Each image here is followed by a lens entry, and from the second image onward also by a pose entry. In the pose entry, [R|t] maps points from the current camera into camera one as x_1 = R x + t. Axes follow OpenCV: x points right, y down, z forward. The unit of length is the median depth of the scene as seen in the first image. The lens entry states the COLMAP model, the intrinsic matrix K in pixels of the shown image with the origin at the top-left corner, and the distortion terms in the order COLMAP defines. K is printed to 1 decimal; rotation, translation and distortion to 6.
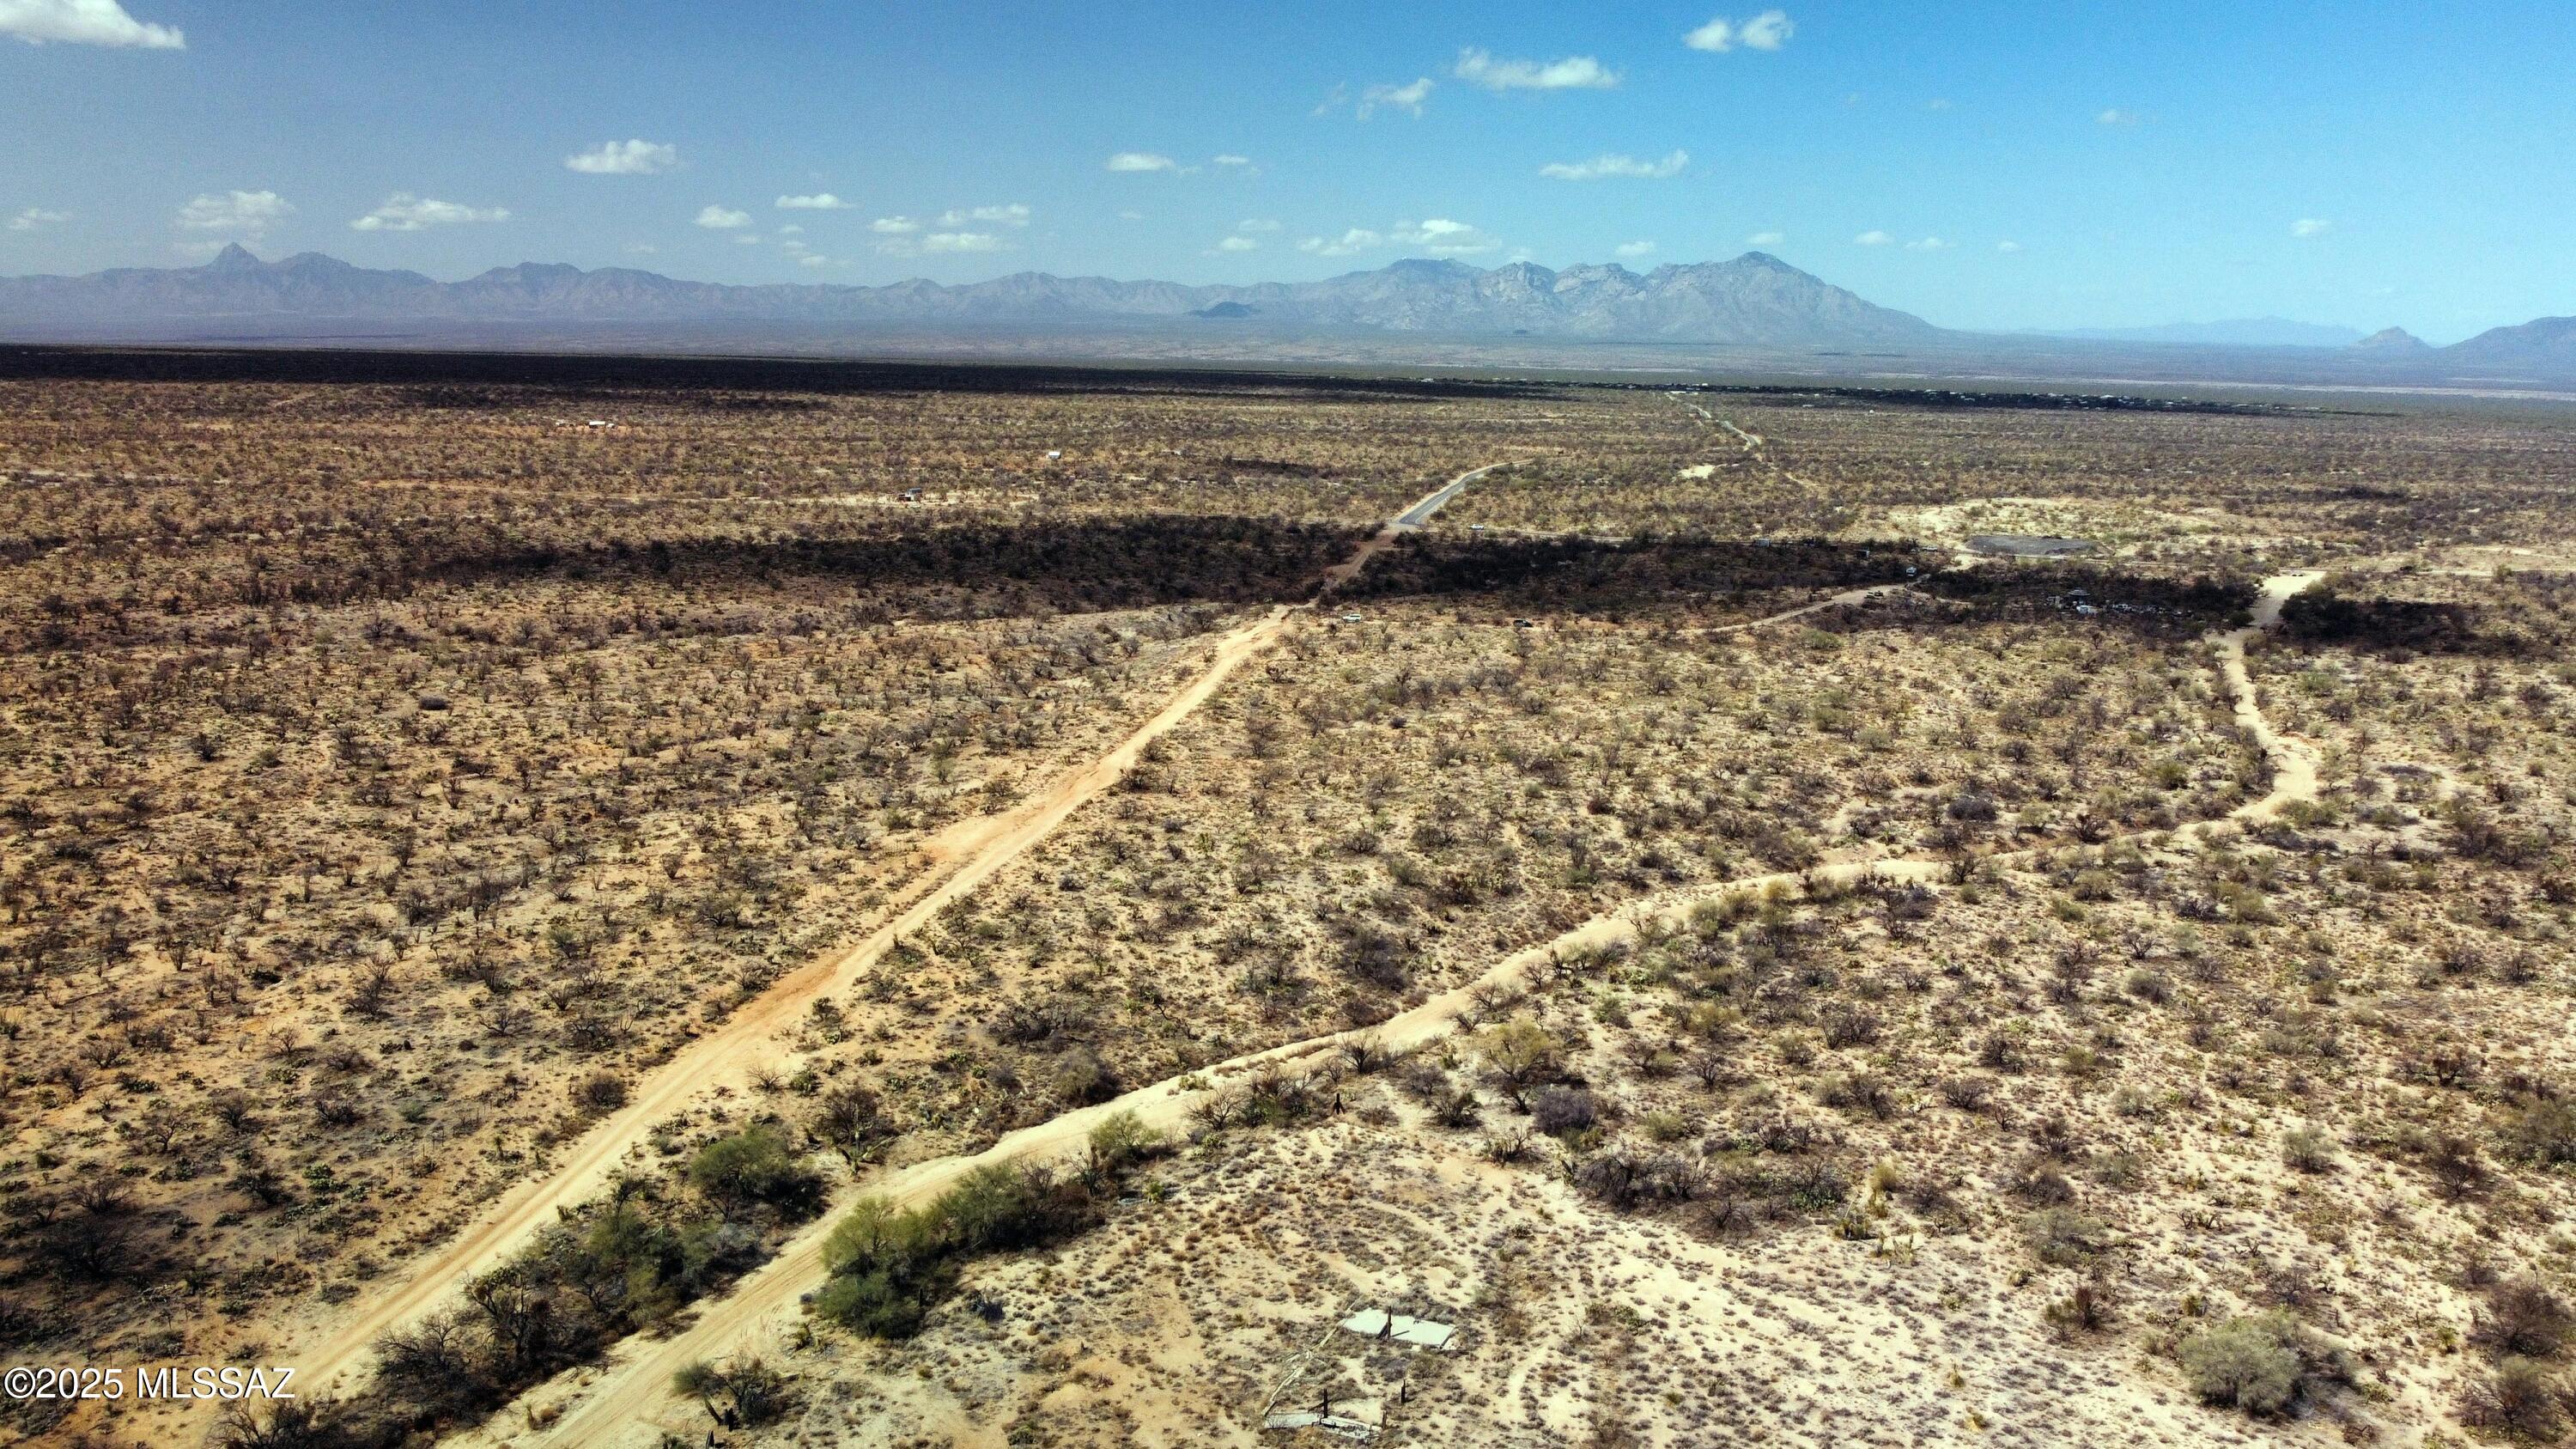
lens RADIAL K [[1948.5, 0, 1288.0], [0, 1948.5, 724.5], [0, 0, 1]] dist [-0.002372, -0.003896]
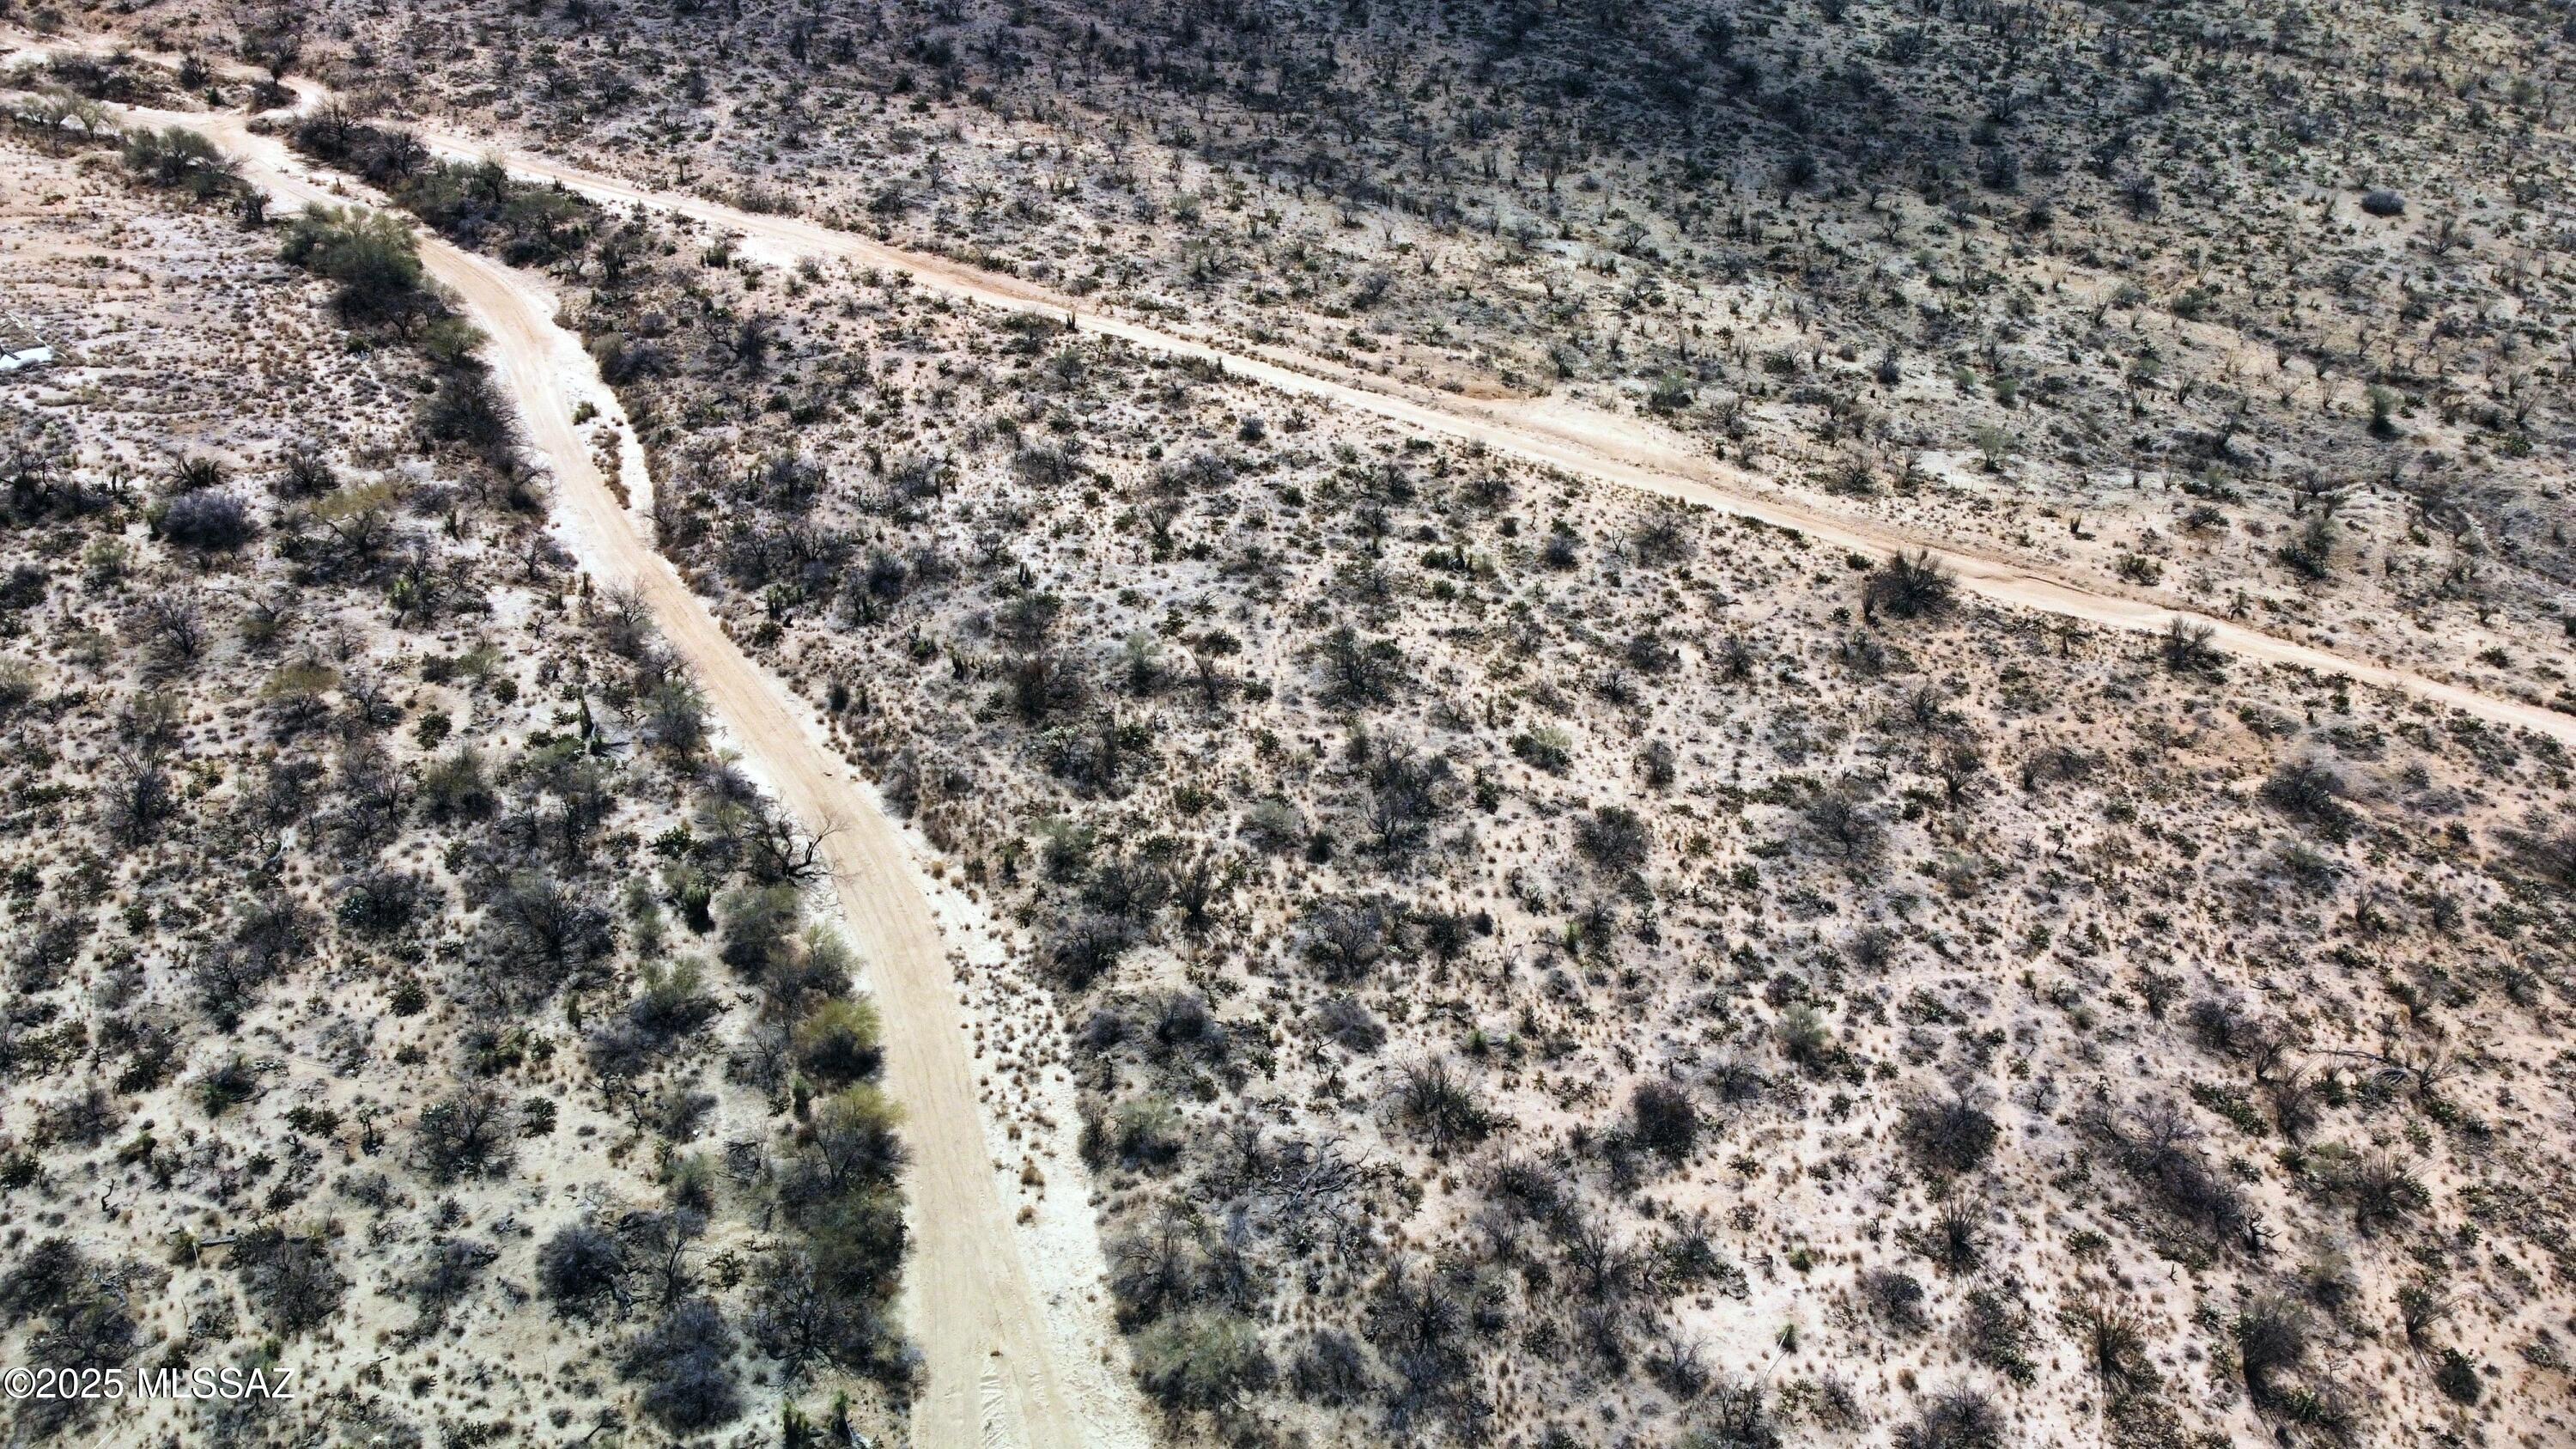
lens RADIAL K [[1945.8, 0, 1288.0], [0, 1945.8, 724.5], [0, 0, 1]] dist [0.000251, -0.000331]
pose [[-0.315601, 0.501141, -0.805763, 0.924008], [-0.235949, 0.781045, 0.578184, -0.453002], [0.919089, 0.372594, -0.128255, 1.936809]]
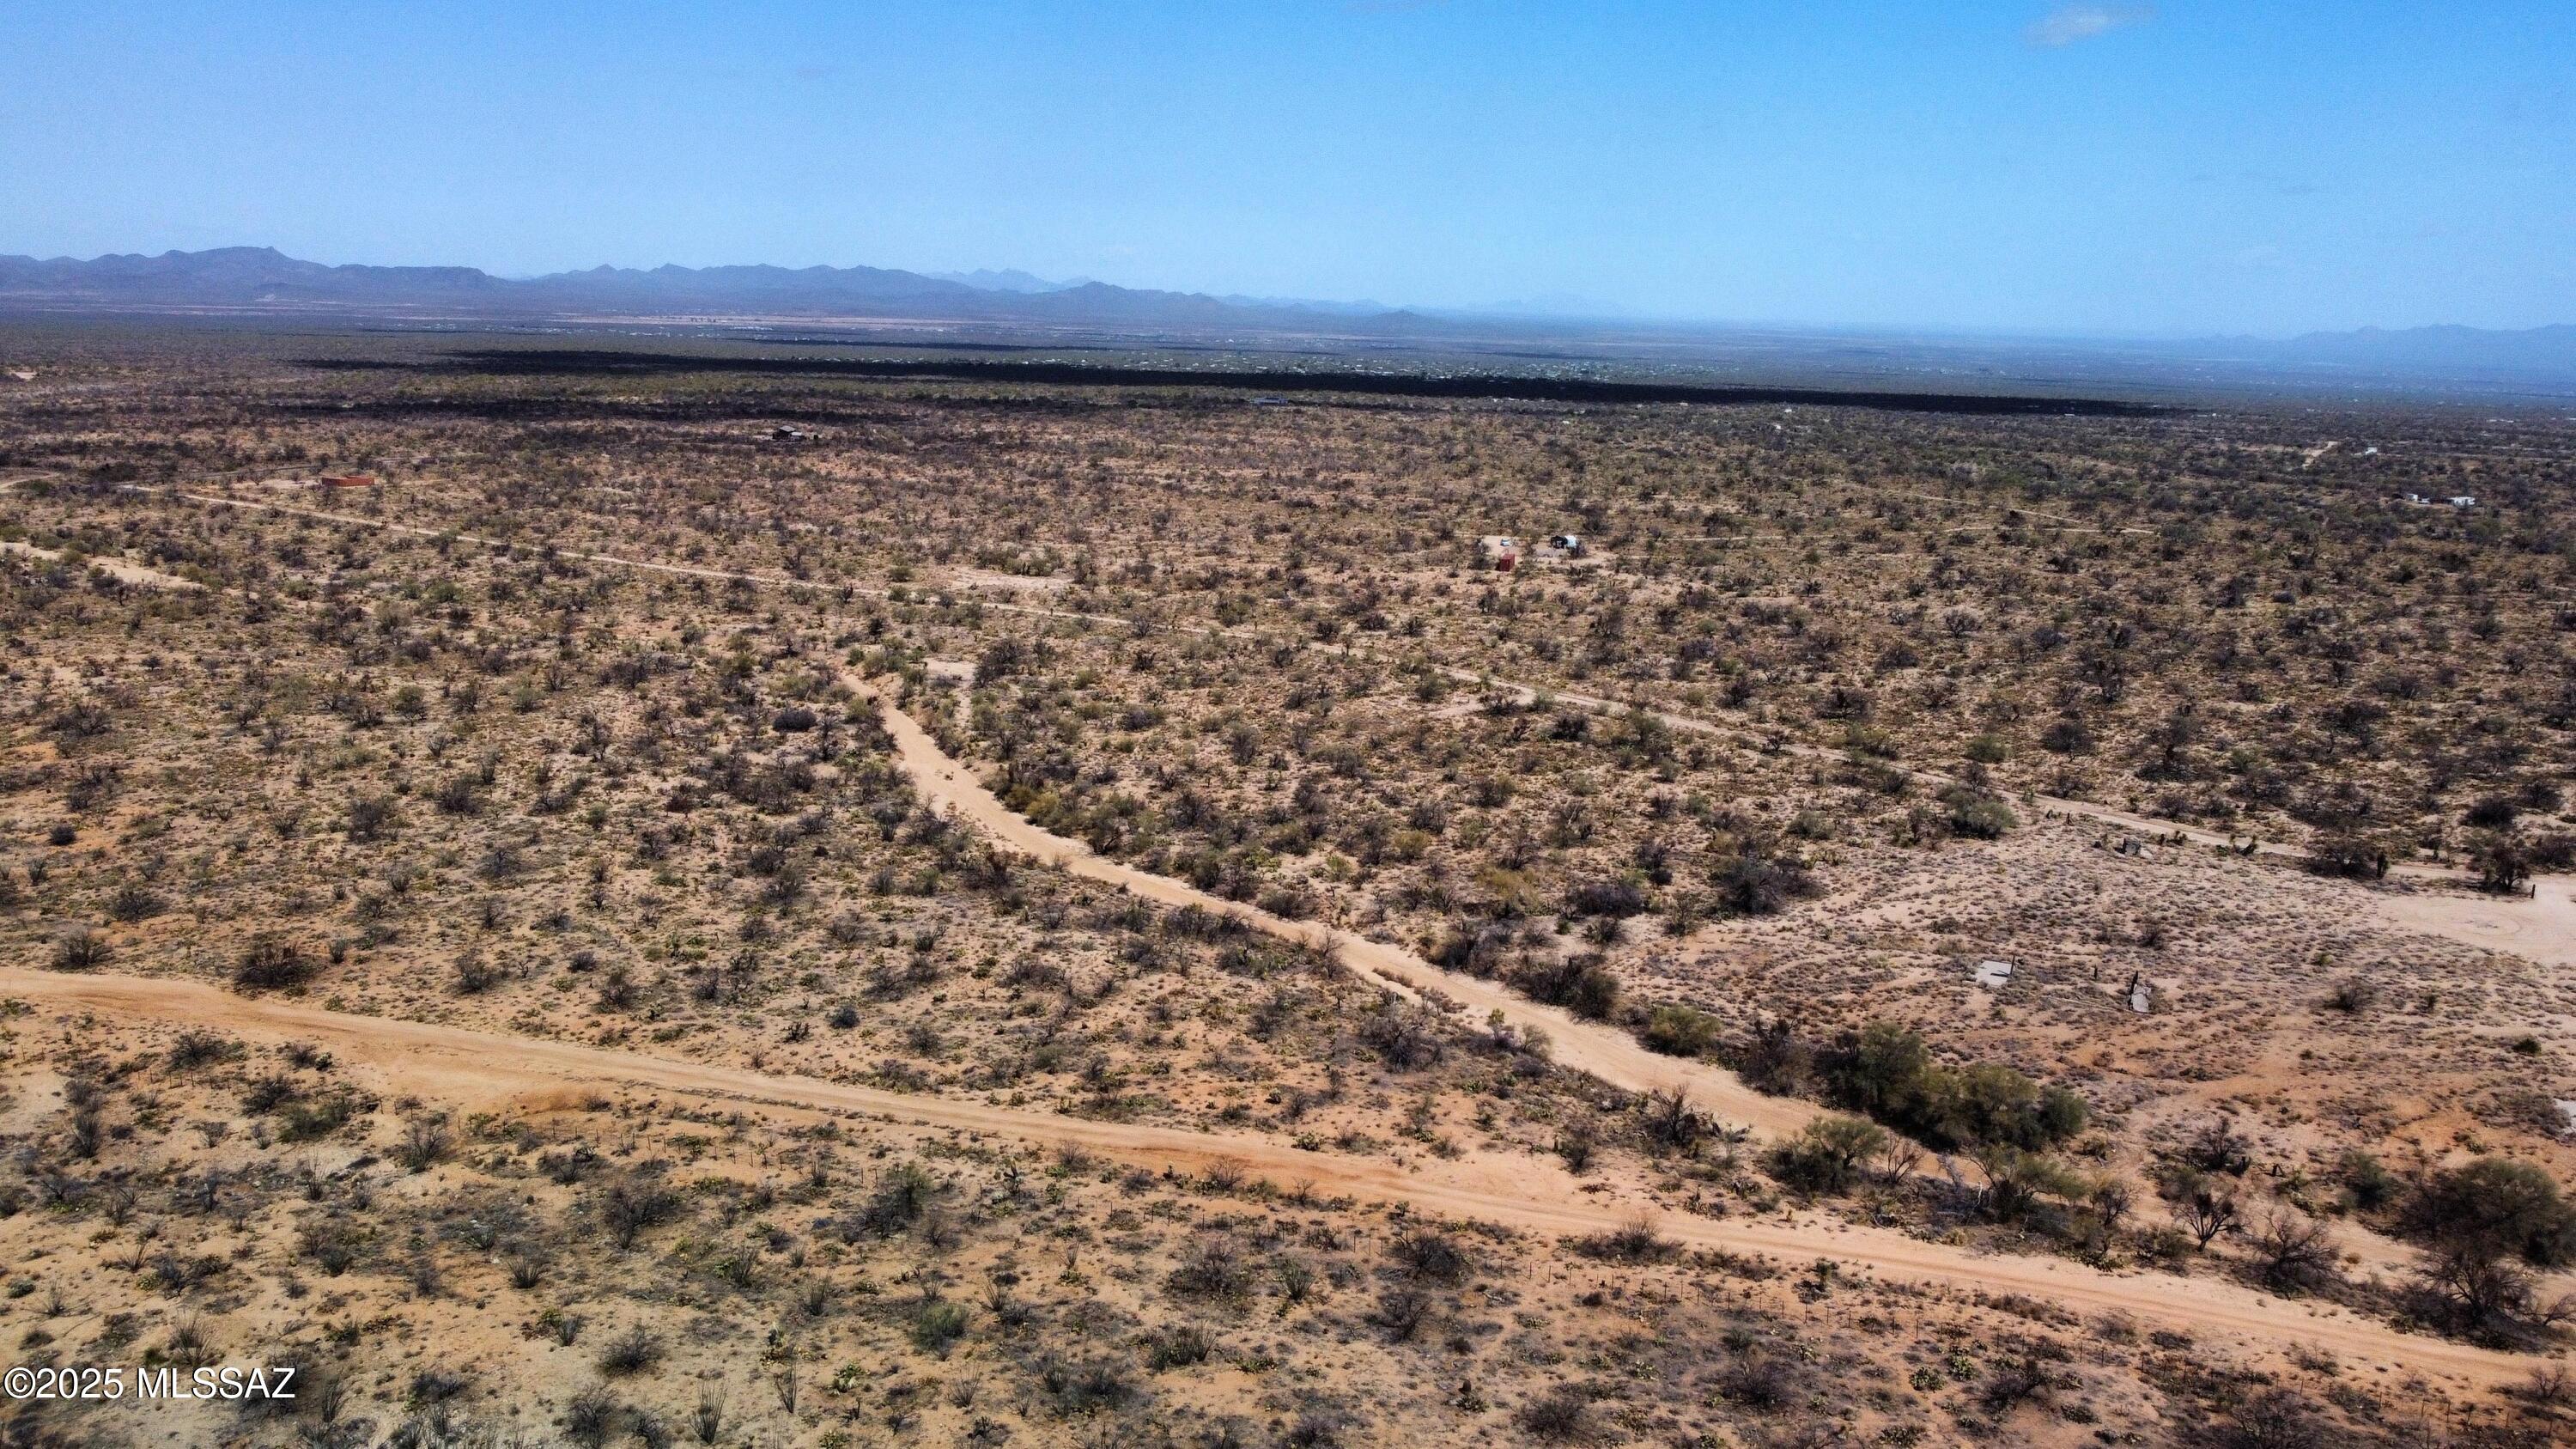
lens RADIAL K [[1960.9, 0, 1284.6], [0, 1960.9, 684.8], [0, 0, 1]] dist [0.011186, -0.030717]
pose [[0.147077, -0.206075, 0.967420, -1.339186], [0.174563, 0.968112, 0.179684, -0.253643], [-0.973600, 0.142449, 0.178360, 1.141482]]
